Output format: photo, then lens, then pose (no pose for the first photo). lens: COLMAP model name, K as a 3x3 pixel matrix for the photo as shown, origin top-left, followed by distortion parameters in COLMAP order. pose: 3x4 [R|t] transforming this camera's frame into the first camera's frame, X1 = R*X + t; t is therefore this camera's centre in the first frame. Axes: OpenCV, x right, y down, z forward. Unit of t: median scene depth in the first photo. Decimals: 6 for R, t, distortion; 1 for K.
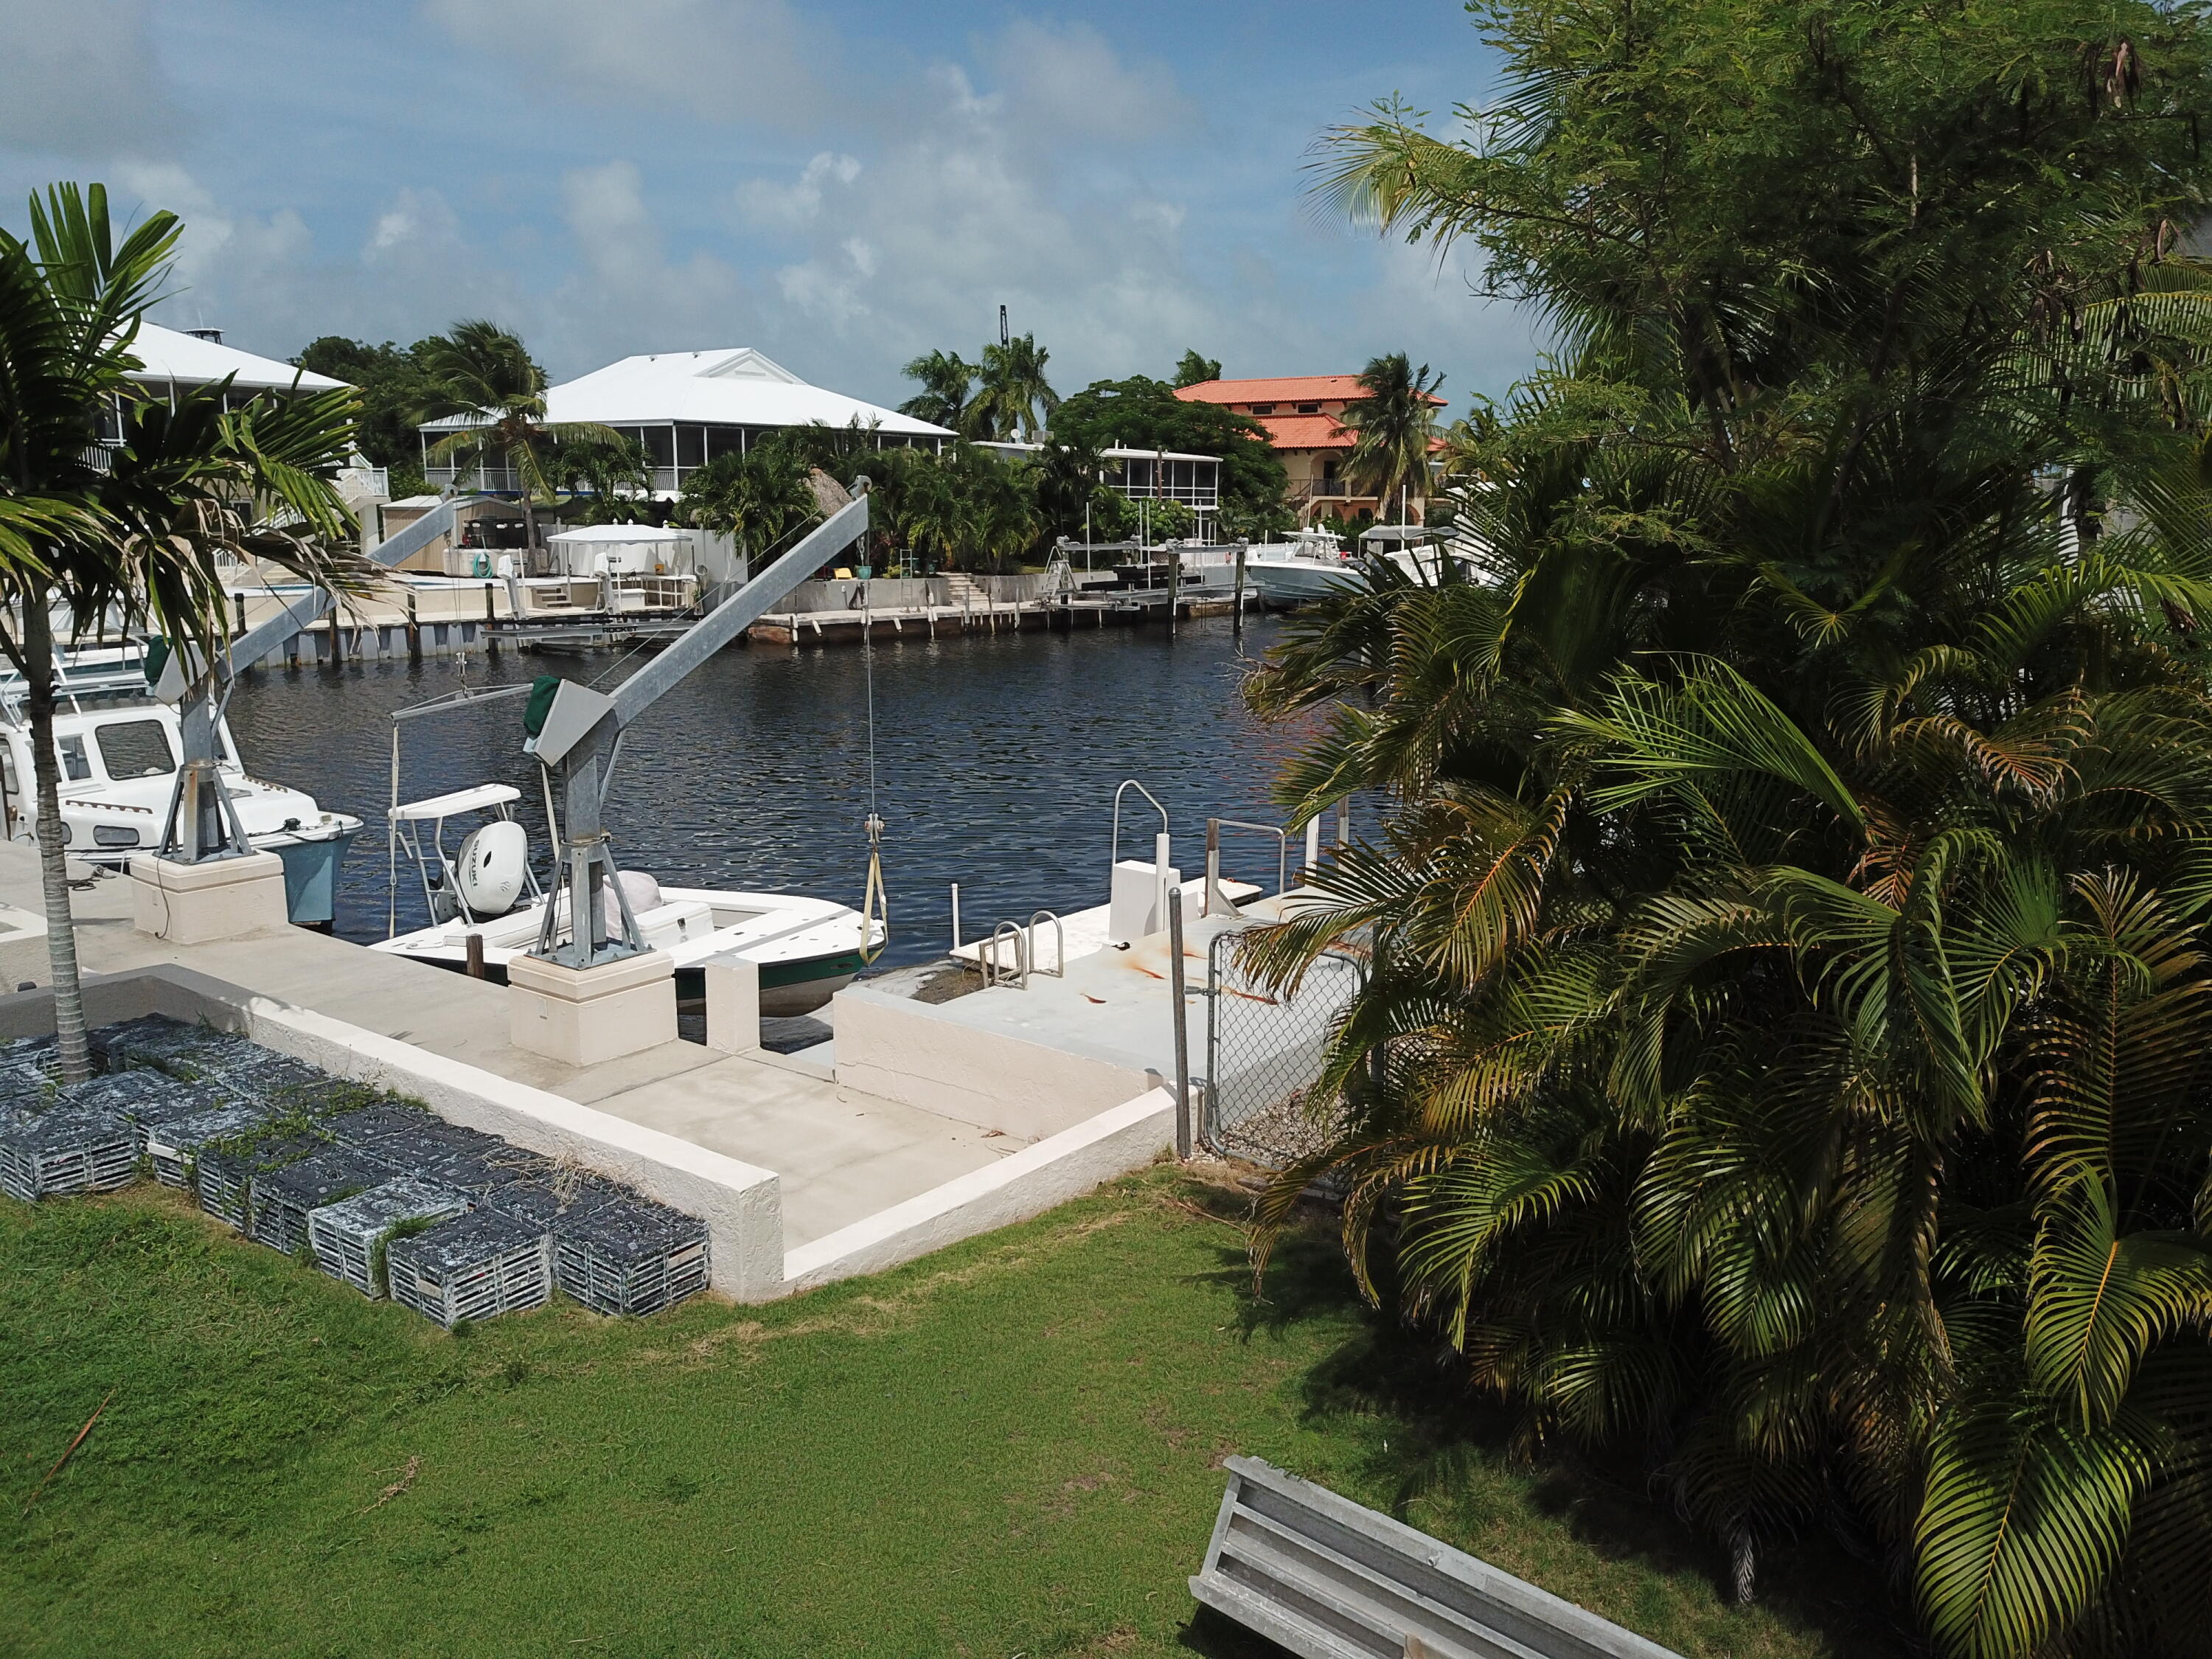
lens RADIAL K [[1695.8, 0, 1092.5], [0, 1695.8, 855.3], [0, 0, 1]] dist [0.034186, -0.005590]
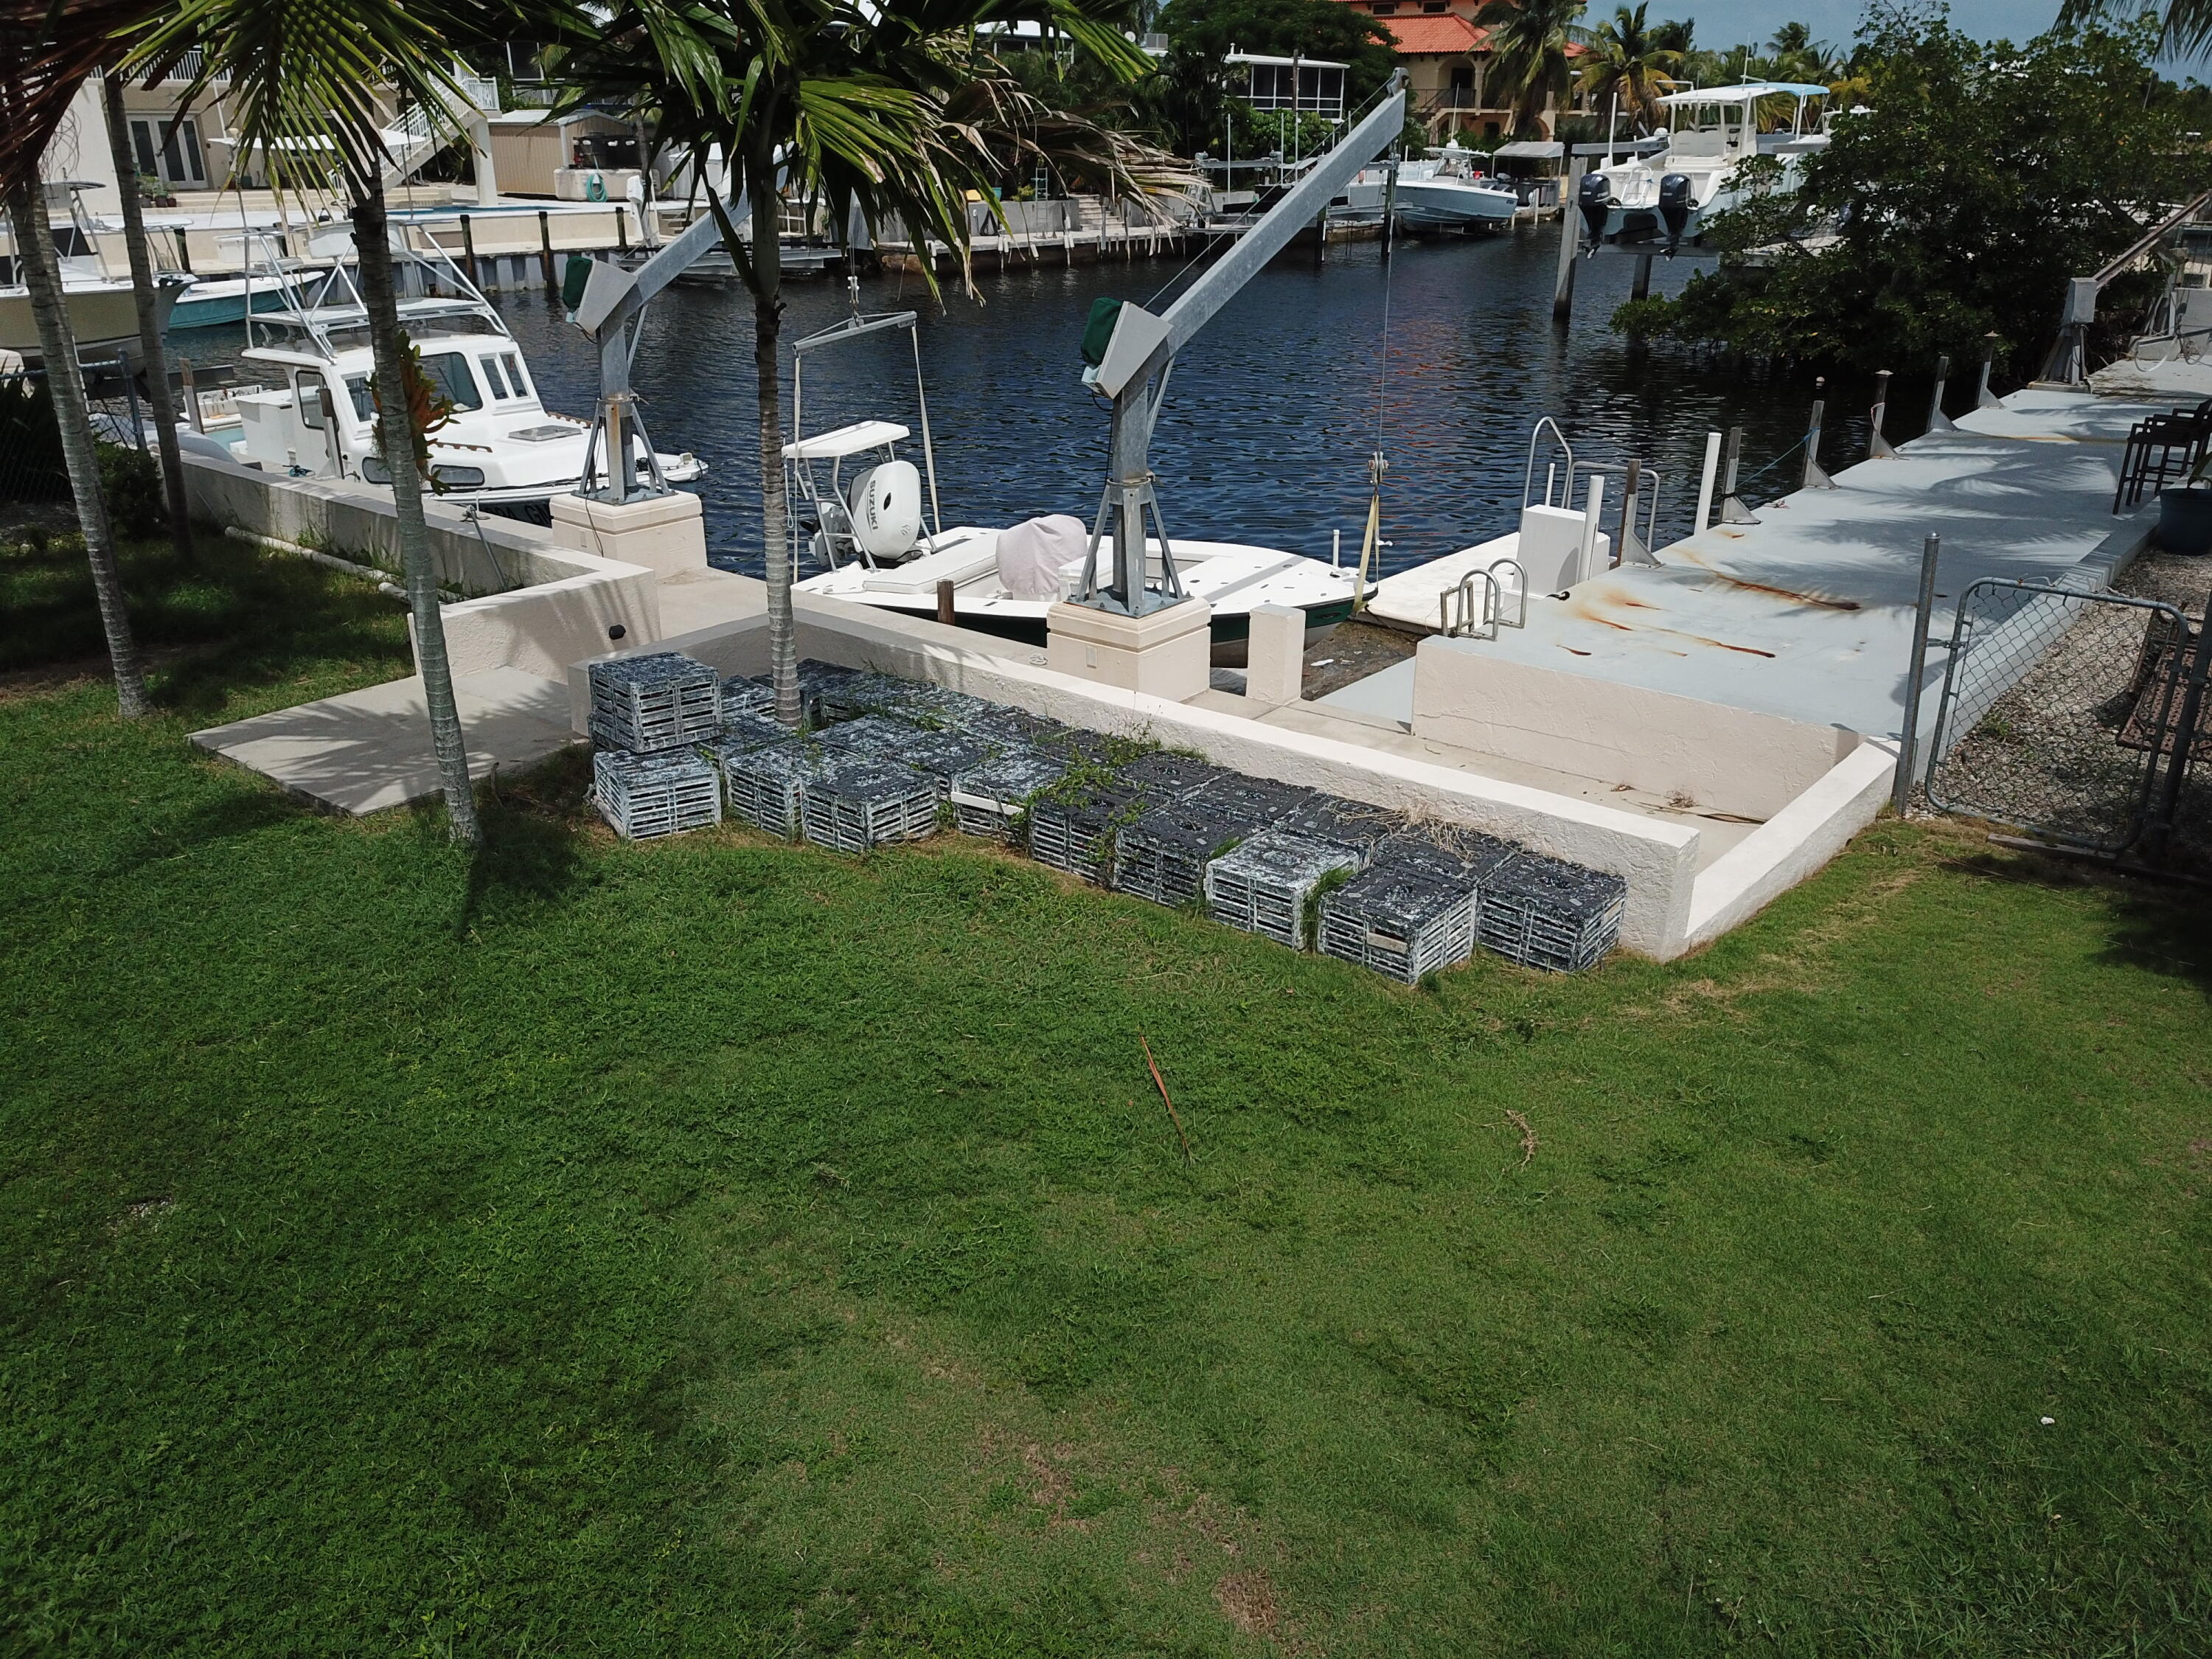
lens RADIAL K [[1693.1, 0, 1106.0], [0, 1693.1, 829.5], [0, 0, 1]] dist [0.043951, -0.093735]
pose [[0.999831, 0.004815, -0.017761, -0.055540], [-0.001349, 0.981738, 0.190233, 0.000495], [0.018353, -0.190177, 0.981578, 0.005504]]
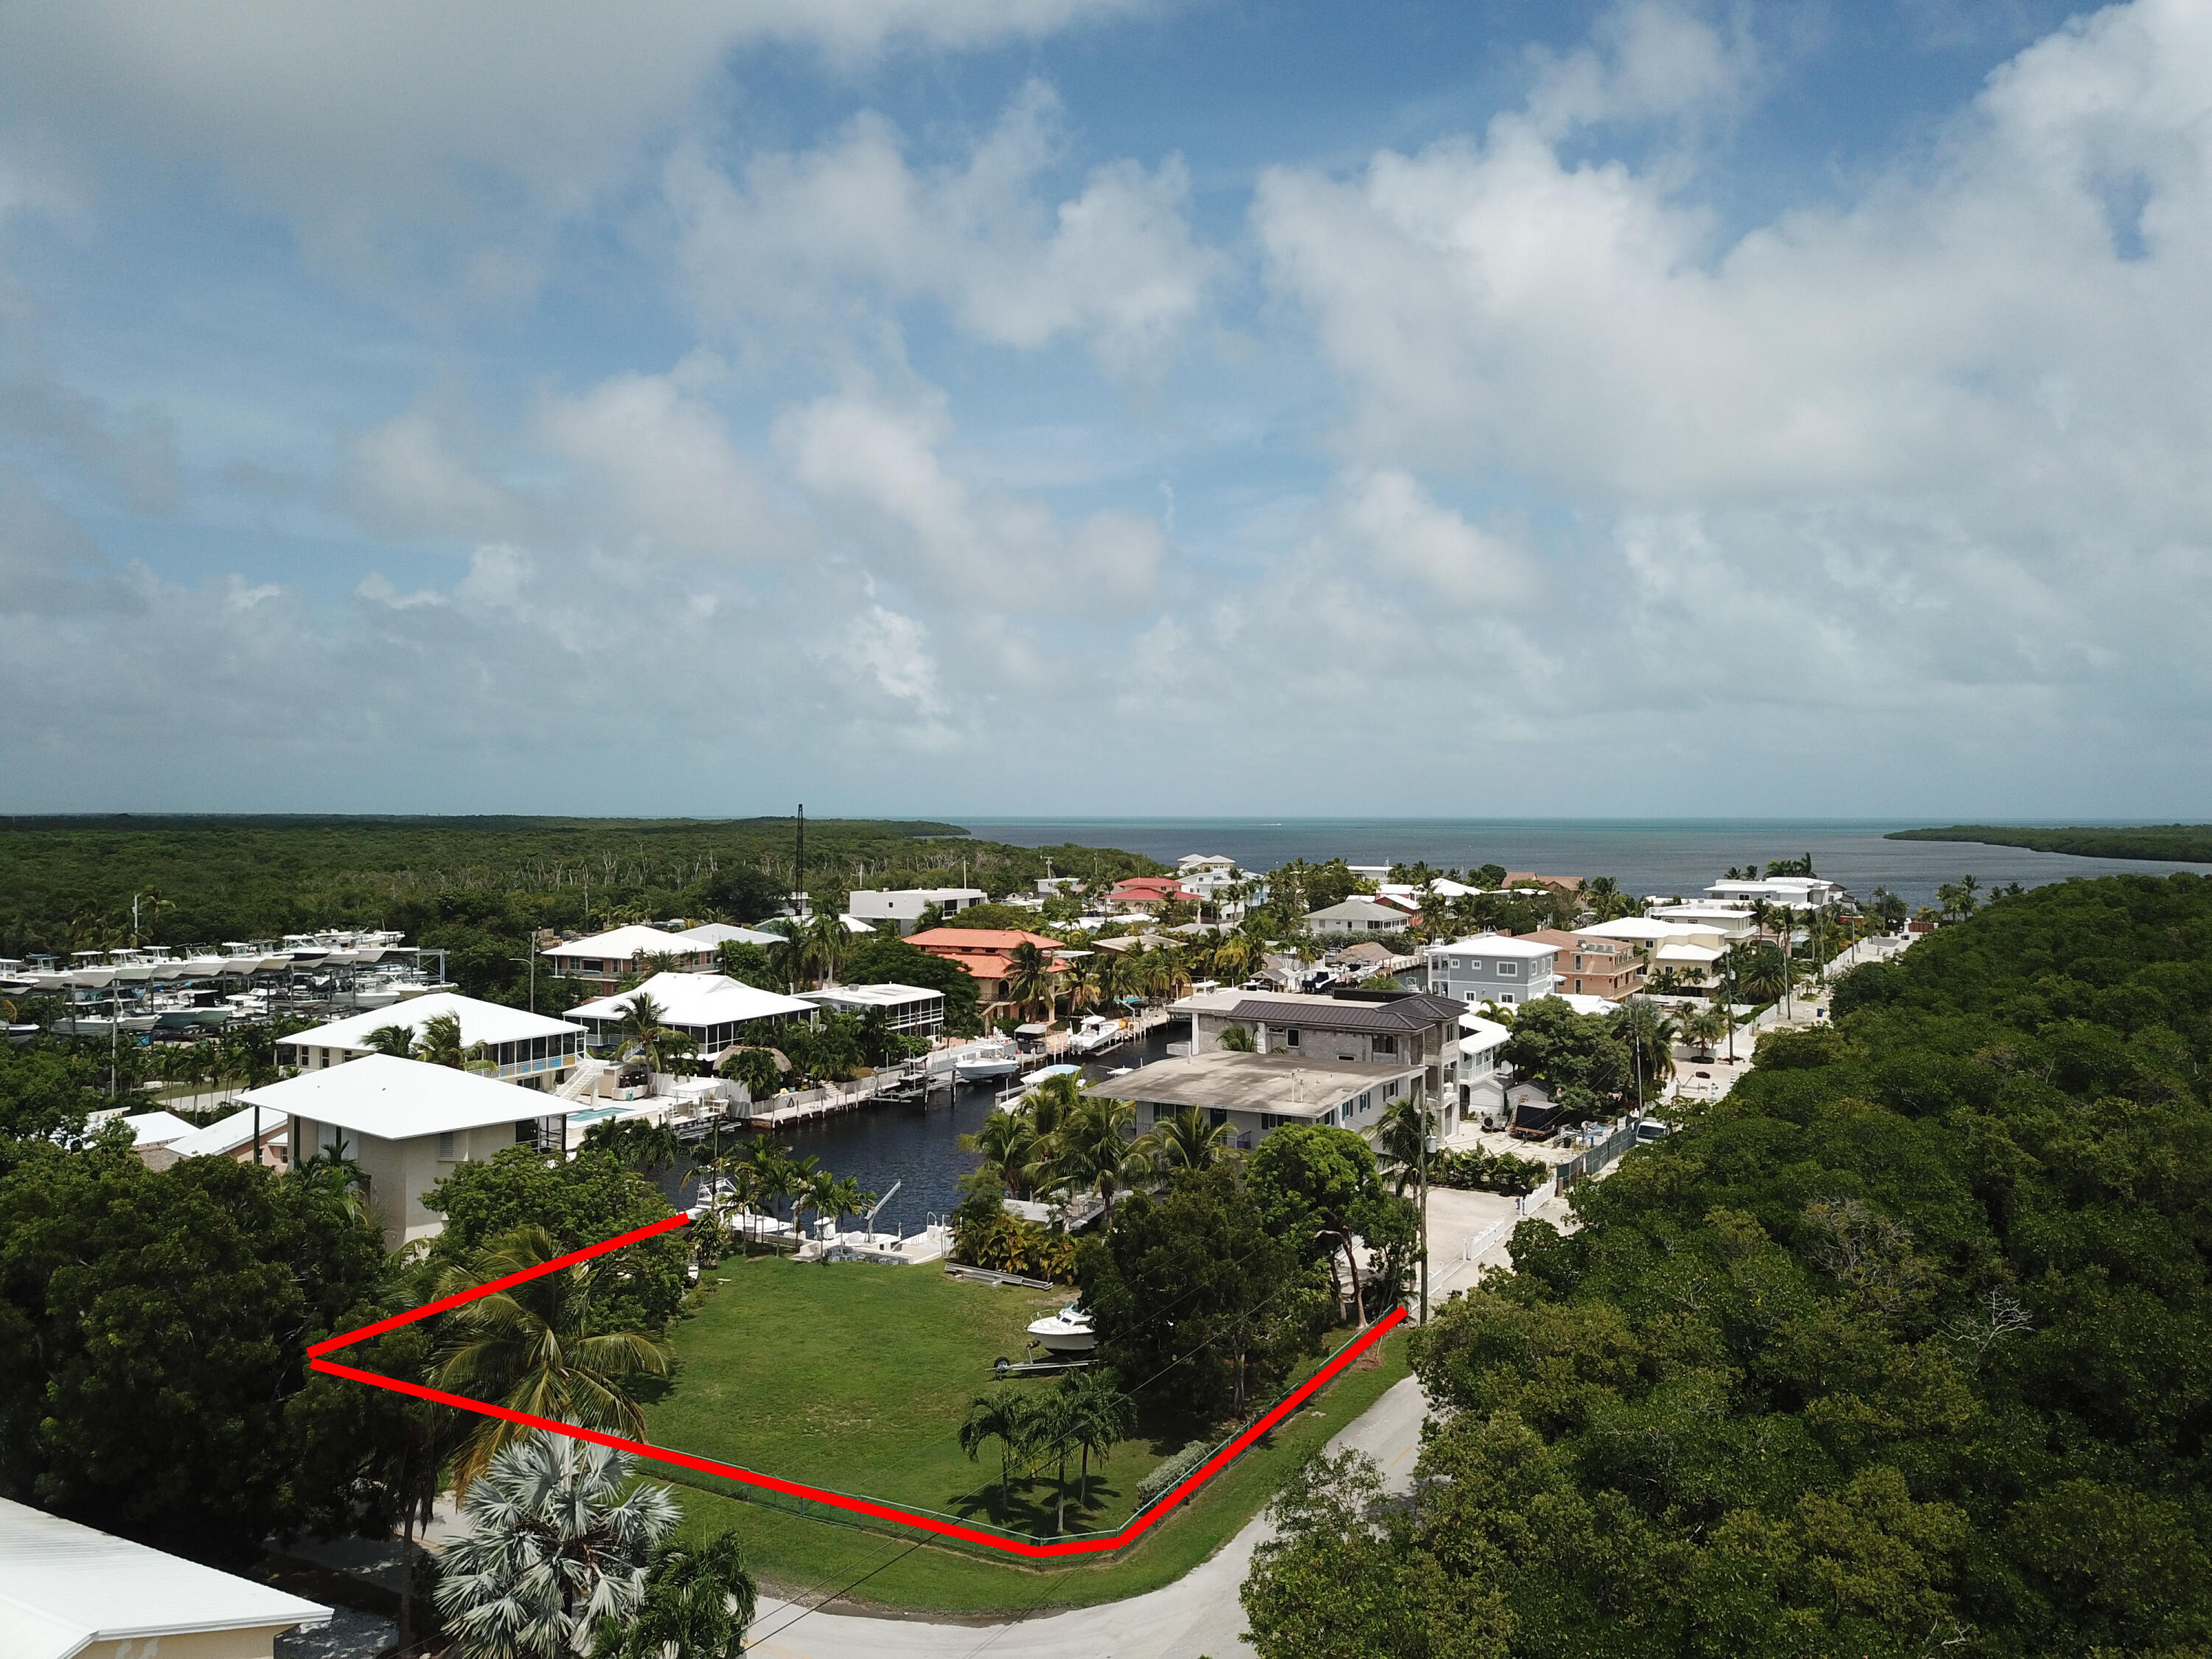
lens RADIAL K [[1701.7, 0, 1164.8], [0, 1701.7, 822.7], [0, 0, 1]] dist [0.018793, 0.005550]
pose [[0.979241, 0.004300, 0.202652, -0.111733], [0.035611, 0.980576, -0.192882, -0.056943], [-0.199545, 0.196095, 0.960067, -1.484592]]
